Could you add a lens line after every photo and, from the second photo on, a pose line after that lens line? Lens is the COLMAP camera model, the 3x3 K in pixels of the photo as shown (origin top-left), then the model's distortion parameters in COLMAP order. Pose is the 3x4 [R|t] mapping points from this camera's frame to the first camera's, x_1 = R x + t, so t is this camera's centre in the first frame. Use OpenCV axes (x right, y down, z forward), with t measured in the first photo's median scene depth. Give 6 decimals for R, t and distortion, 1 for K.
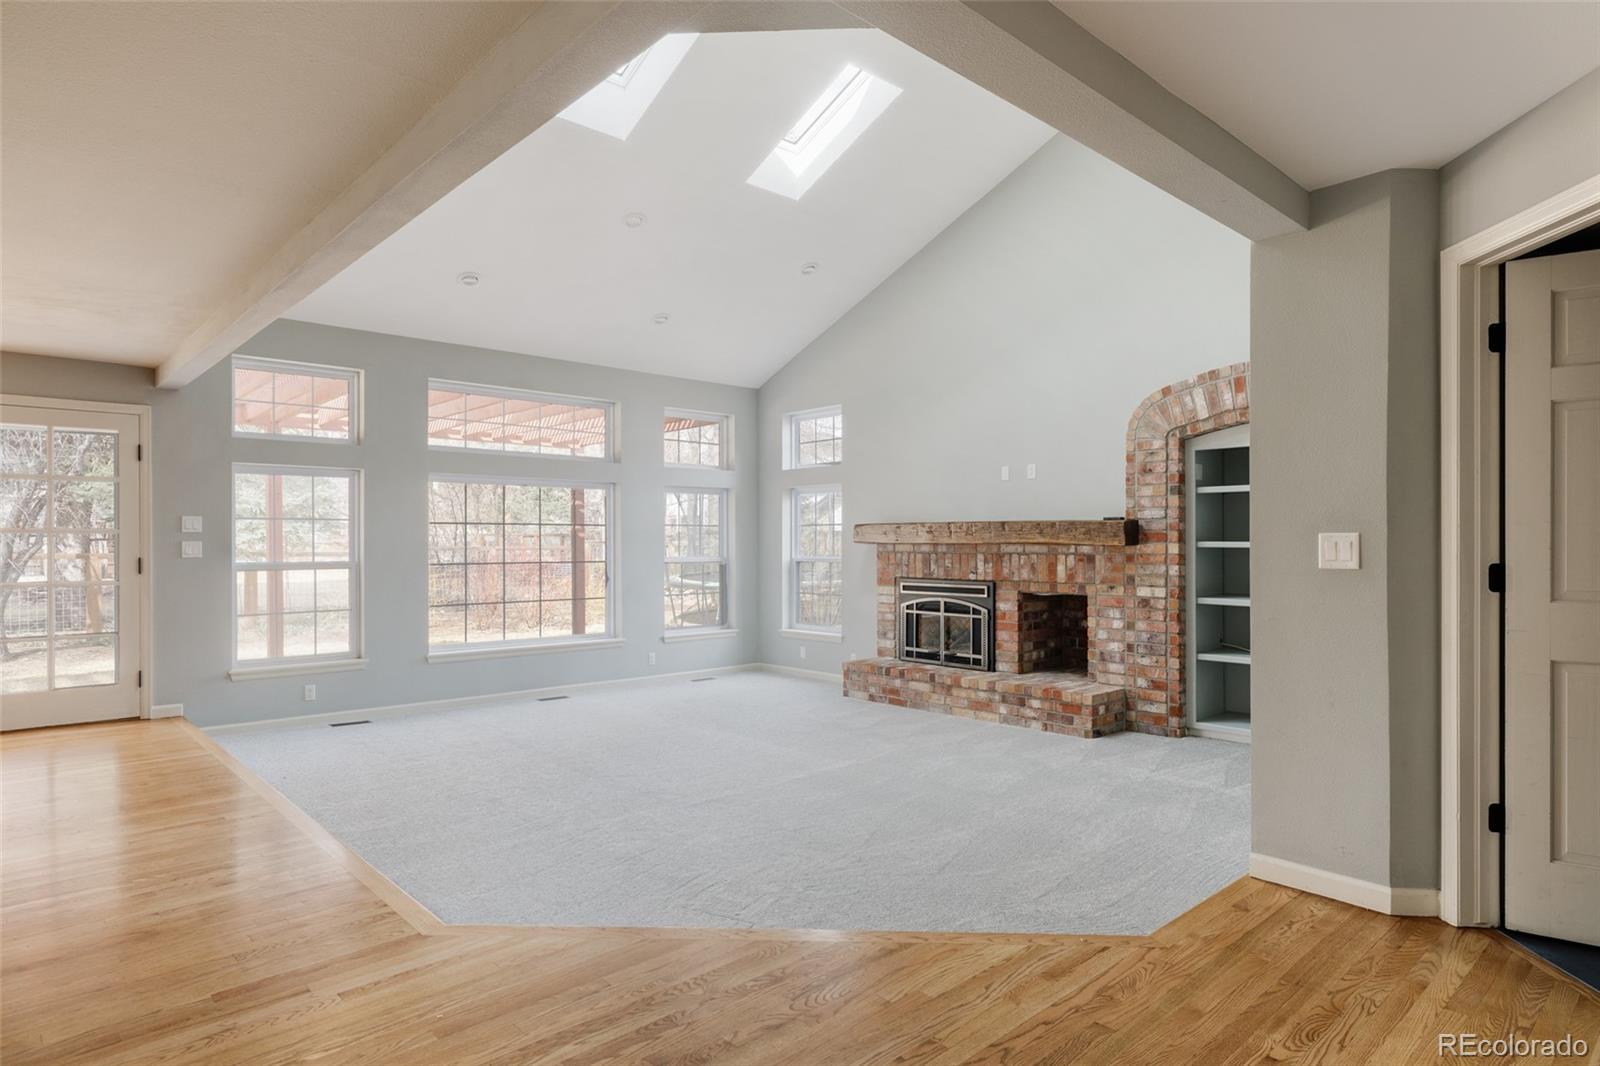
lens RADIAL K [[893.7, 0, 803.8], [0, 893.7, 541.1], [0, 0, 1]] dist [-0.001804, 0.000225]
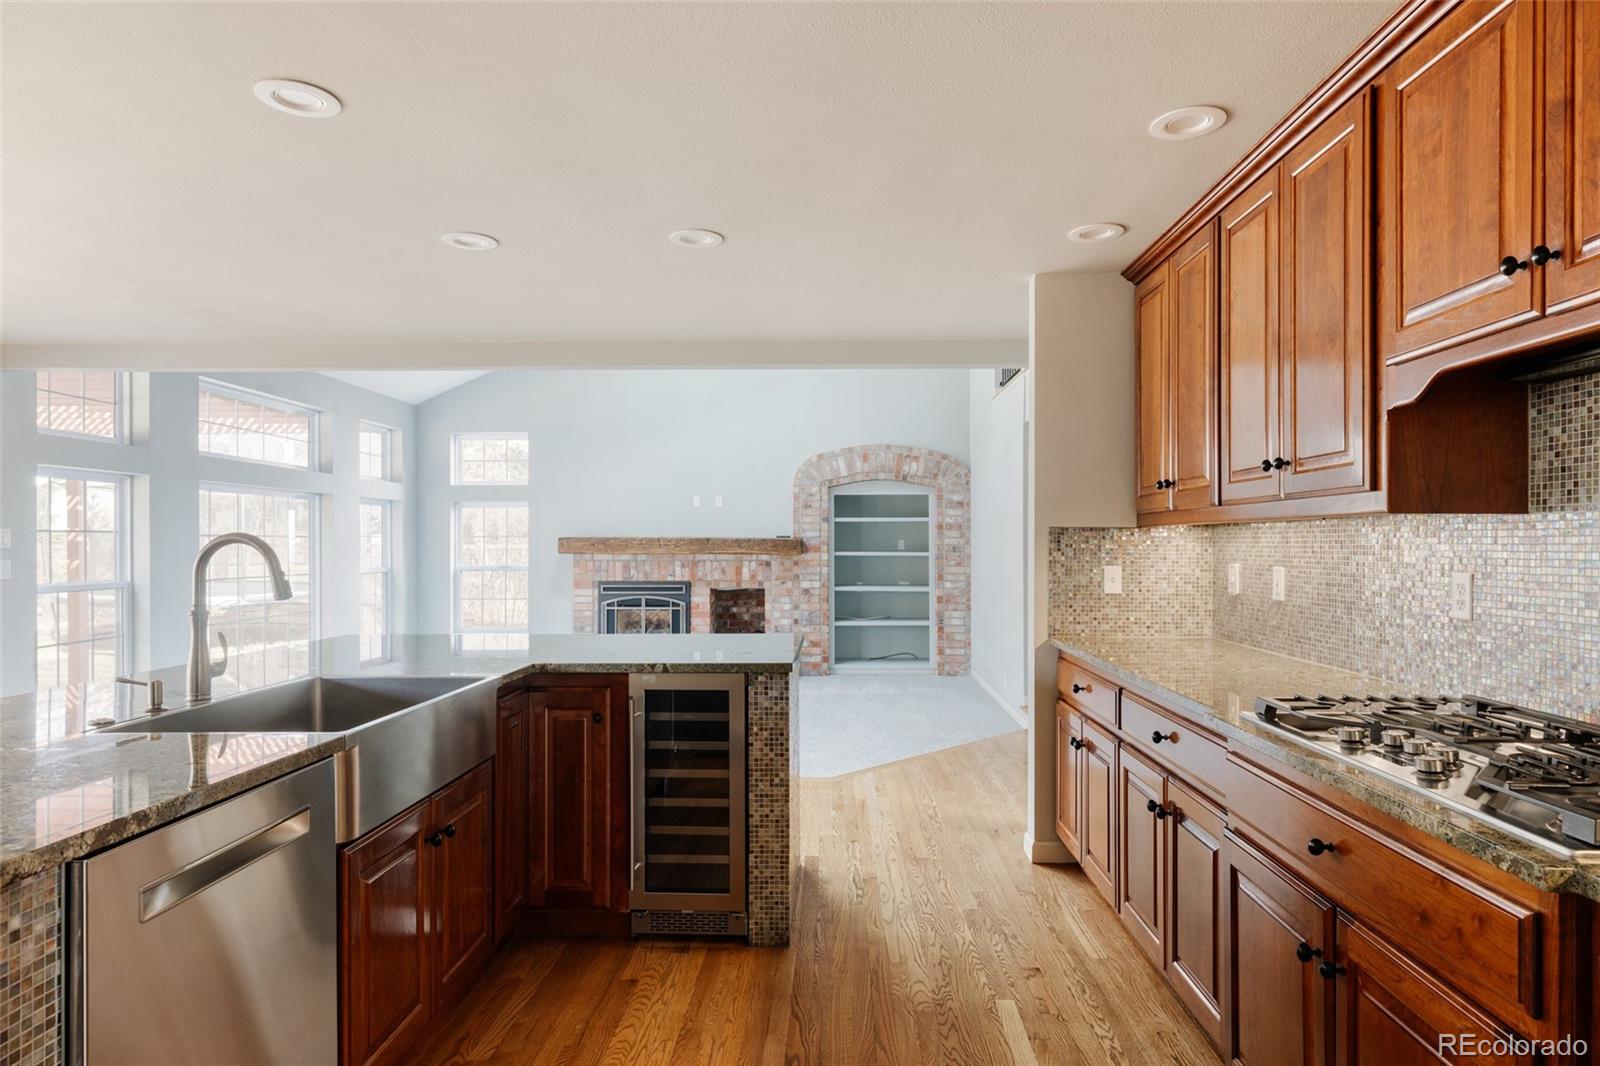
lens RADIAL K [[893.7, 0, 803.8], [0, 893.7, 541.1], [0, 0, 1]] dist [-0.001804, 0.000225]
pose [[0.699825, 0.005917, 0.714289, -0.630287], [-0.000696, 0.999971, -0.007601, -0.005758], [-0.714314, 0.004822, 0.699809, -0.068303]]
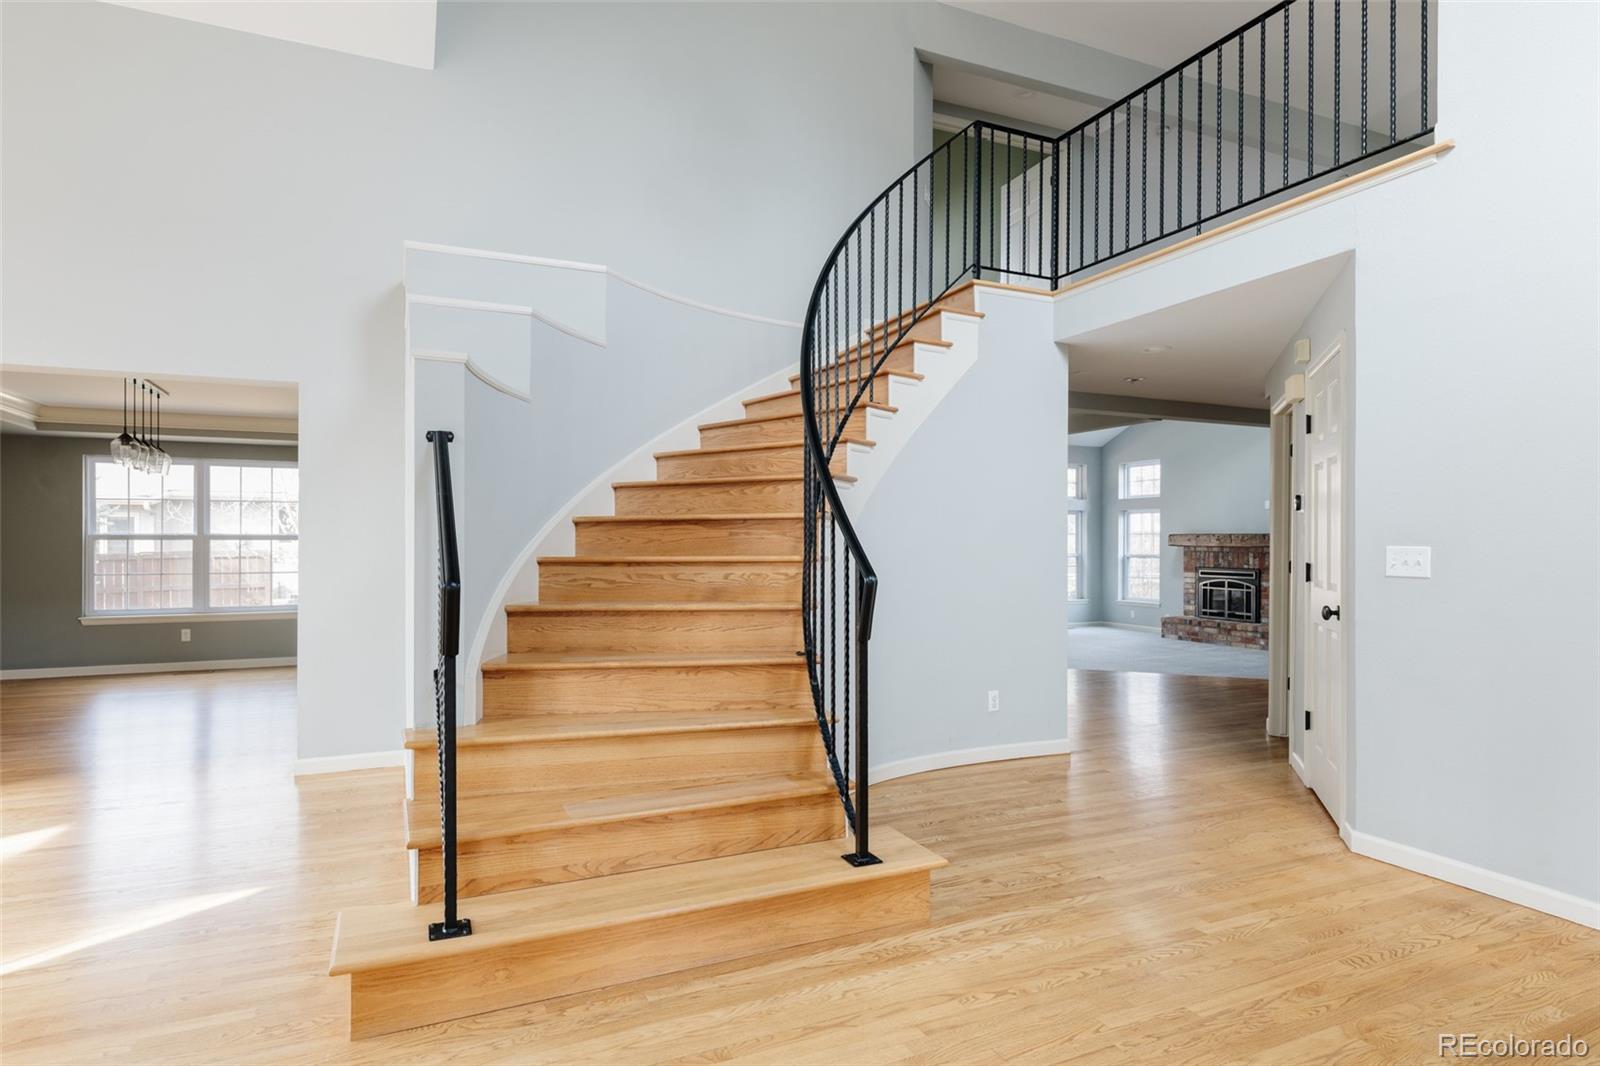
lens RADIAL K [[893.7, 0, 803.8], [0, 893.7, 541.1], [0, 0, 1]] dist [-0.001804, 0.000225]
pose [[0.950115, 0.003362, -0.311883, -0.076467], [-0.002838, 0.999994, 0.002134, -0.008954], [0.311888, -0.001143, 0.950118, -0.854789]]
